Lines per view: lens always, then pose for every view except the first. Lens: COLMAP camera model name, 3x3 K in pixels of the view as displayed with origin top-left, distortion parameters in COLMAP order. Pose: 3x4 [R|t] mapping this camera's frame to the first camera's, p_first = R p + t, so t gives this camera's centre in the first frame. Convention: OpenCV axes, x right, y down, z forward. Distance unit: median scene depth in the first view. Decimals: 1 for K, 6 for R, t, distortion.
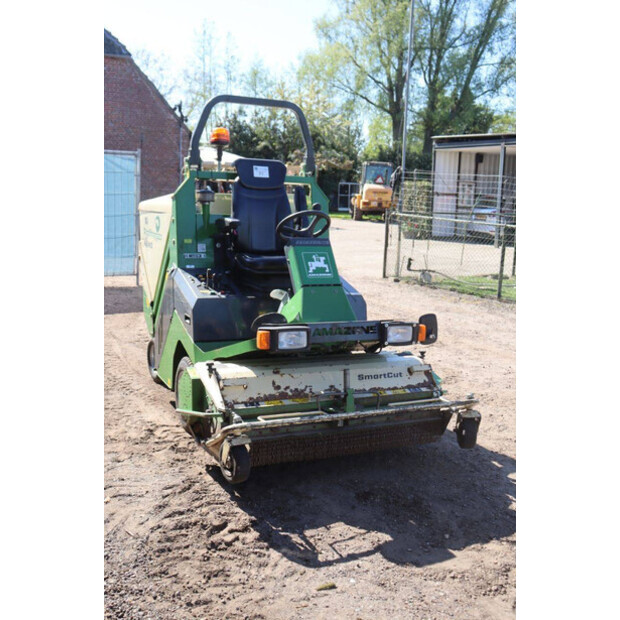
lens RADIAL K [[688.7, 0, 310.0], [0, 688.7, 310.0], [0, 0, 1]] dist [0.004996, 0.028055]
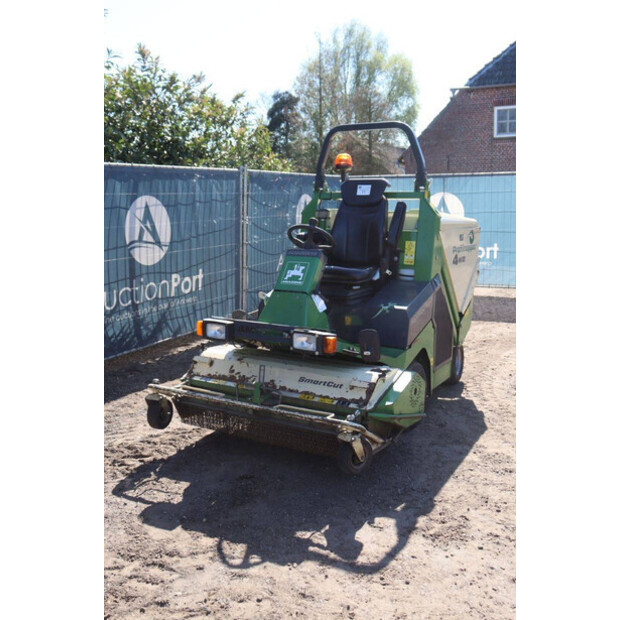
lens RADIAL K [[641.8, 0, 310.0], [0, 641.8, 310.0], [0, 0, 1]] dist [-0.030078, 0.021391]
pose [[0.570160, 0.094567, -0.816073, 0.917695], [-0.109291, 0.993255, 0.038741, -0.051448], [0.814231, 0.067101, 0.576650, 0.443521]]
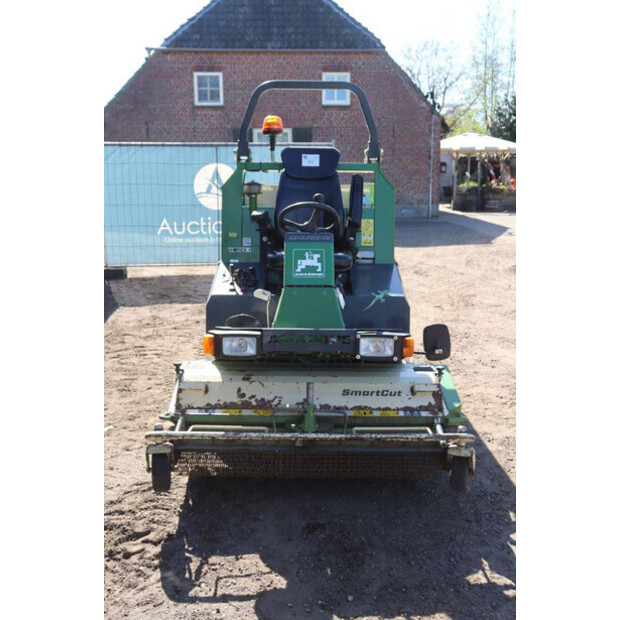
lens RADIAL K [[671.3, 0, 310.0], [0, 671.3, 310.0], [0, 0, 1]] dist [-0.019123, 0.065921]
pose [[0.908403, 0.049135, -0.415198, 0.396037], [-0.039196, 0.998705, 0.032434, -0.034410], [0.416254, -0.013189, 0.909153, 0.212605]]
